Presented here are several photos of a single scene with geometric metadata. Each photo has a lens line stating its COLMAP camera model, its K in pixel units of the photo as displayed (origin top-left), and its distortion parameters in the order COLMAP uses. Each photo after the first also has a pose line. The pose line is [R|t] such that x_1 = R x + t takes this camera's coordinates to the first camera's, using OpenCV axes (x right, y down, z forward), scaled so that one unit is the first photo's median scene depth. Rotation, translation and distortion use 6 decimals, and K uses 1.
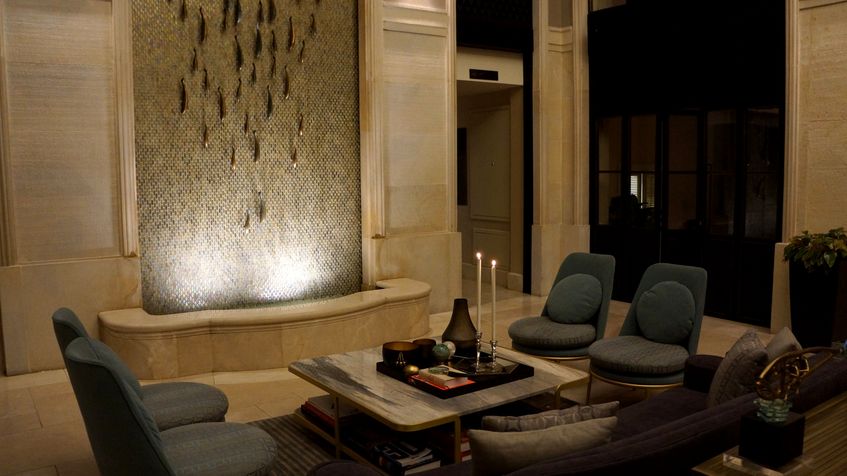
lens RADIAL K [[651.6, 0, 423.5], [0, 651.6, 238.0], [0, 0, 1]] dist [-0.170292, 0.131521]
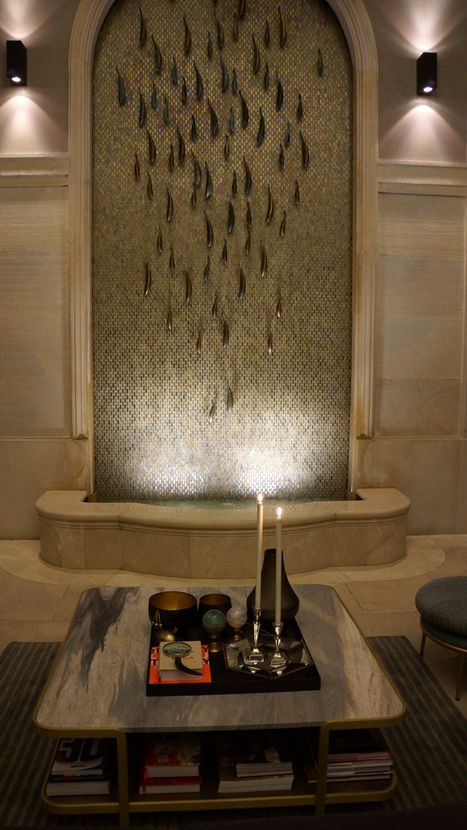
lens RADIAL K [[638.5, 0, 233.5], [0, 638.5, 415.0], [0, 0, 1]] dist [-0.170292, 0.131521]
pose [[0.866962, 0.071182, -0.493264, 0.211862], [-0.069359, 0.997349, 0.022020, -0.041513], [0.493524, 0.015122, 0.869601, 0.216046]]
